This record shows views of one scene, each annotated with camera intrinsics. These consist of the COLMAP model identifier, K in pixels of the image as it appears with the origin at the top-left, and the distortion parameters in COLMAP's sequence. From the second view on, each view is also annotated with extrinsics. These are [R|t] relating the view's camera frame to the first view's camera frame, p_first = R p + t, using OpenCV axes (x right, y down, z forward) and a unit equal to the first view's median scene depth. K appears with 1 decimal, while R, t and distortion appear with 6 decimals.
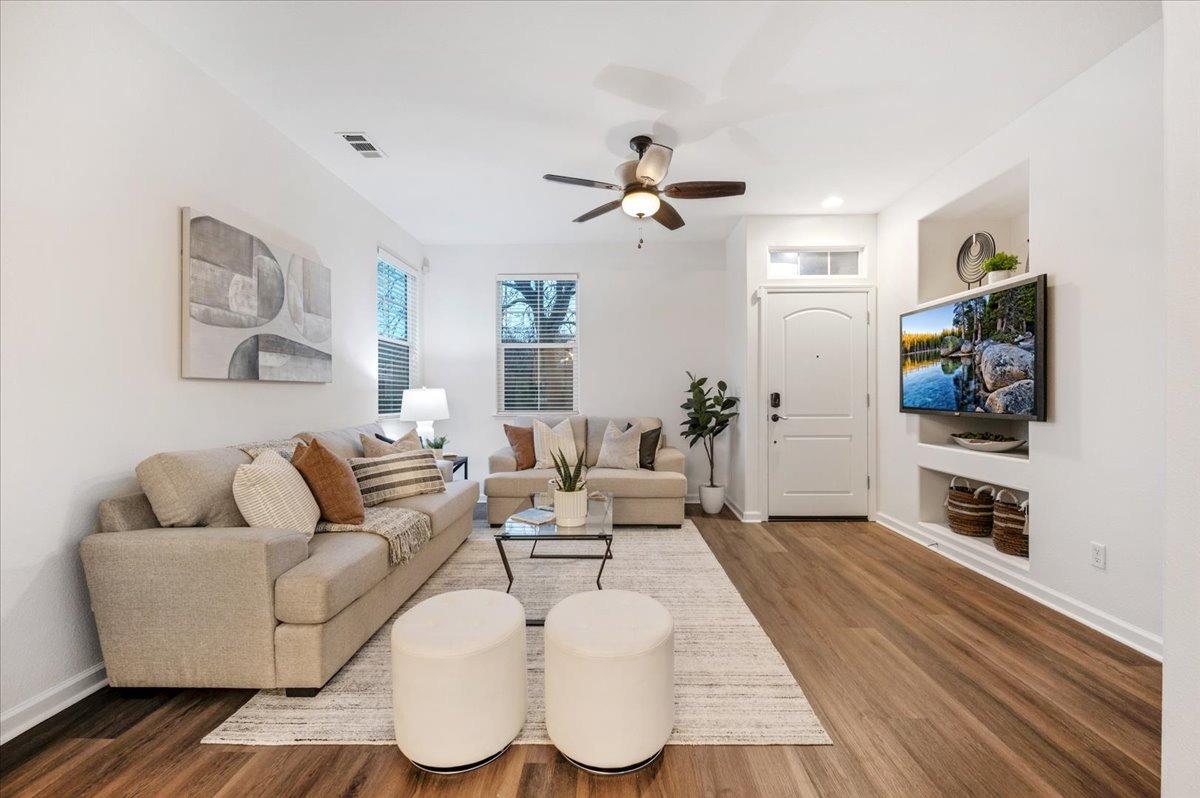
lens RADIAL K [[495.9, 0, 626.7], [0, 495.9, 397.6], [0, 0, 1]] dist [-0.000831, -0.000031]
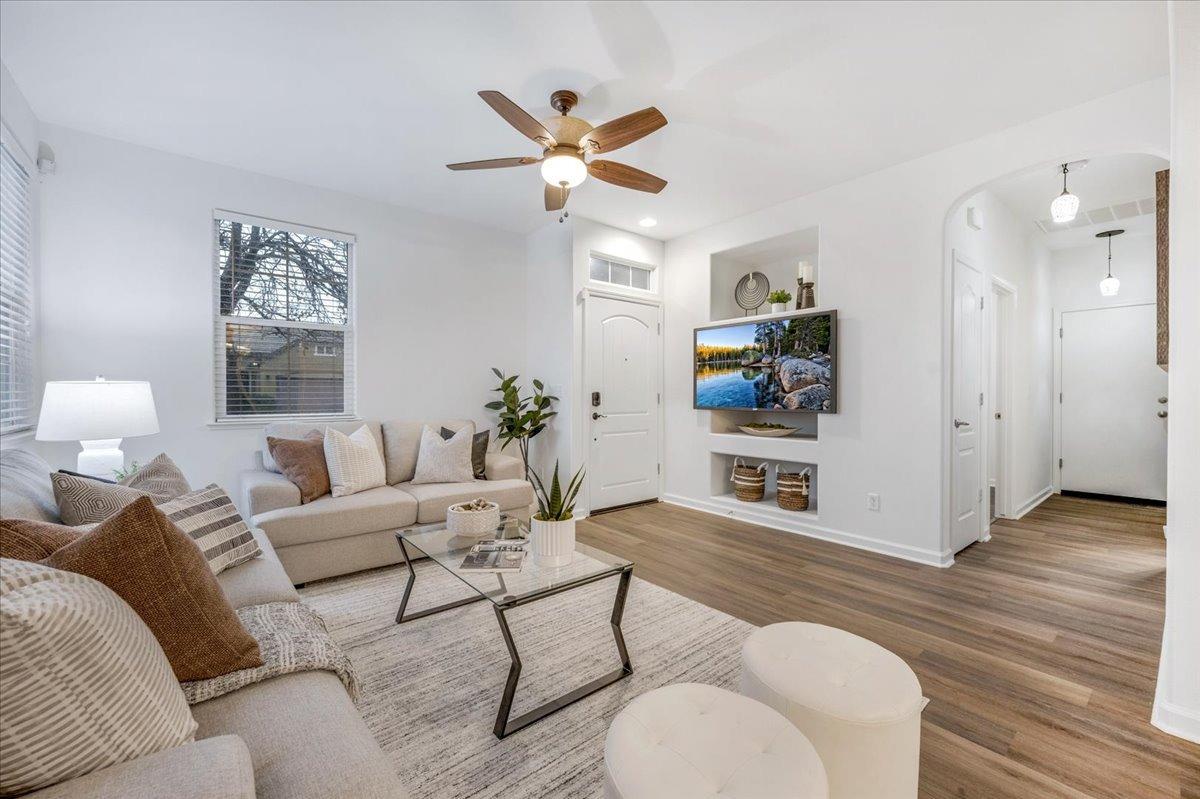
lens RADIAL K [[463.0, 0, 600.0], [0, 463.0, 399.5], [0, 0, 1]] dist [0.000074, 0.000024]
pose [[0.763117, -0.003917, 0.646248, -0.412230], [-0.001827, 0.999965, 0.008219, -0.003033], [-0.646258, -0.007453, 0.763083, 0.320590]]
